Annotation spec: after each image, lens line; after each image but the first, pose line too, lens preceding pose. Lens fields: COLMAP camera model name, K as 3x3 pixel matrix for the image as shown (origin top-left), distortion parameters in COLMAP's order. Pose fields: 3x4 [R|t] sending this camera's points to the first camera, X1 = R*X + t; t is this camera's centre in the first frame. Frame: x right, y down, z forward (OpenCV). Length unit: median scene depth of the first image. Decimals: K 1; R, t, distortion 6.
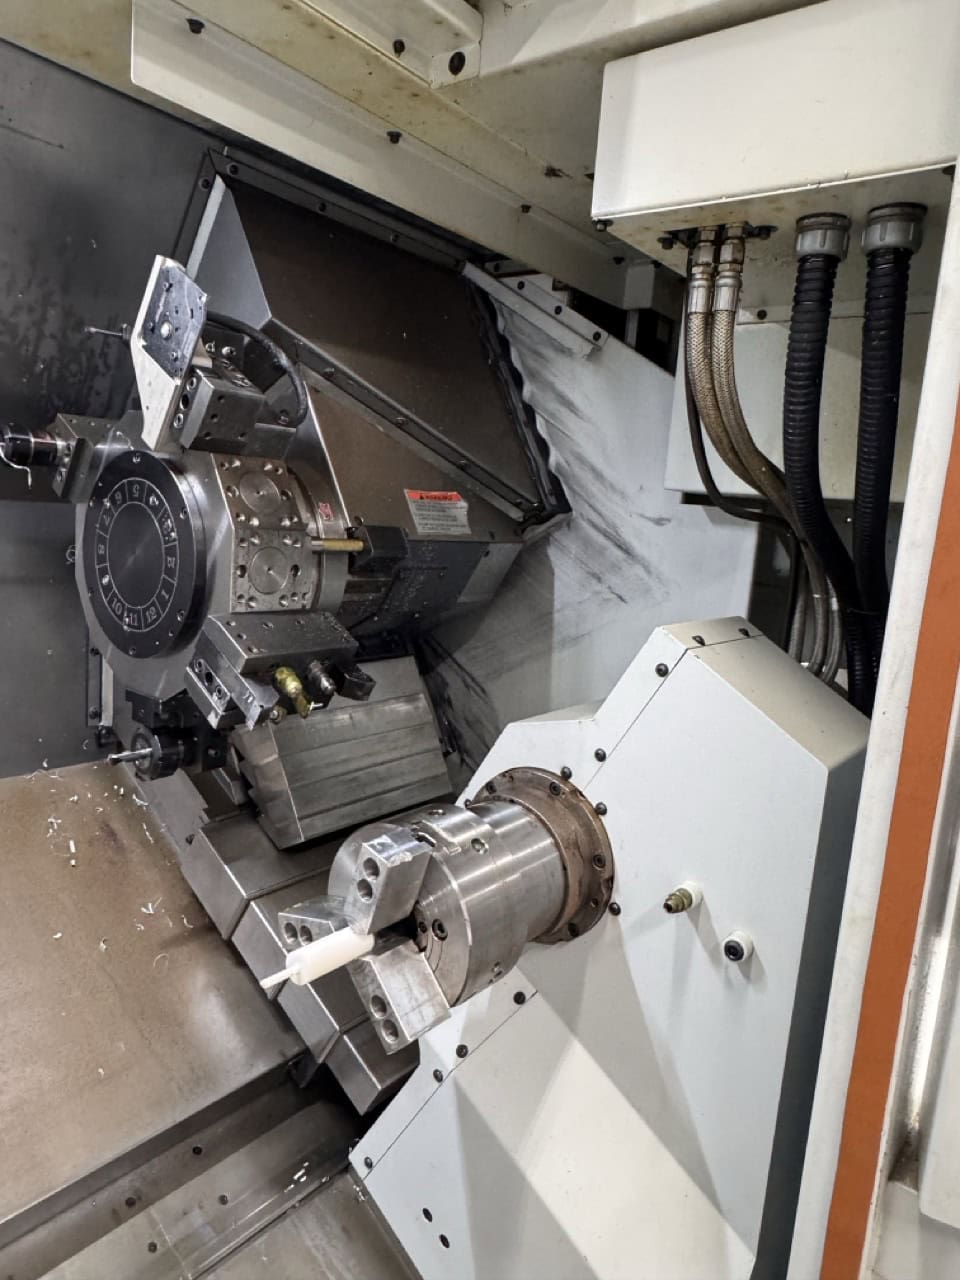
lens RADIAL K [[859.9, 0, 480.0], [0, 859.9, 640.0], [0, 0, 1]] dist [-0.003050, -0.000406]
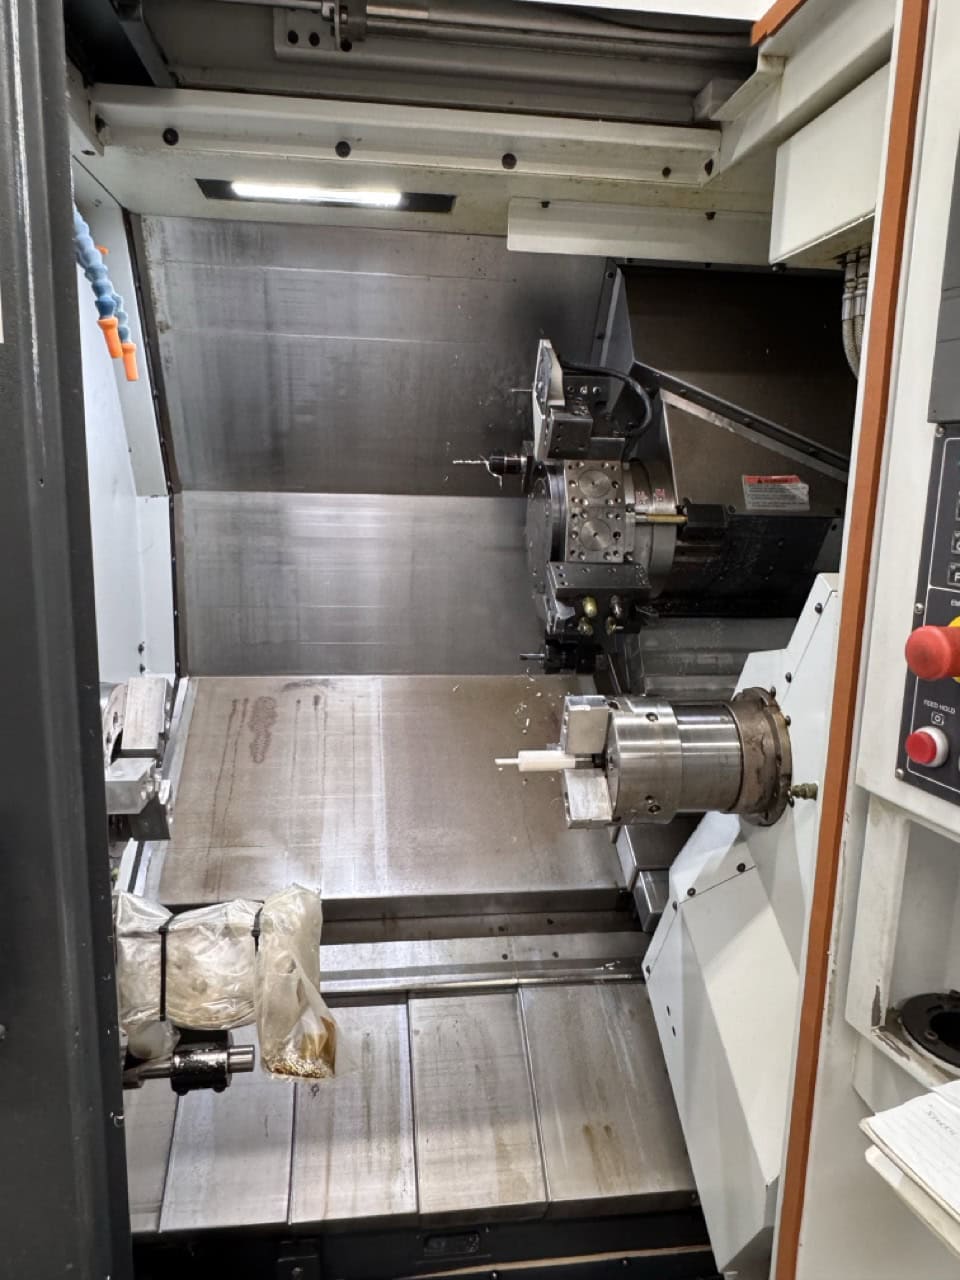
lens RADIAL K [[859.9, 0, 480.0], [0, 859.9, 640.0], [0, 0, 1]] dist [-0.003050, -0.000406]
pose [[0.717077, 0.072496, -0.693213, 0.603438], [-0.076296, 0.996764, 0.025319, 0.072237], [0.692805, 0.034734, 0.720288, -0.196264]]
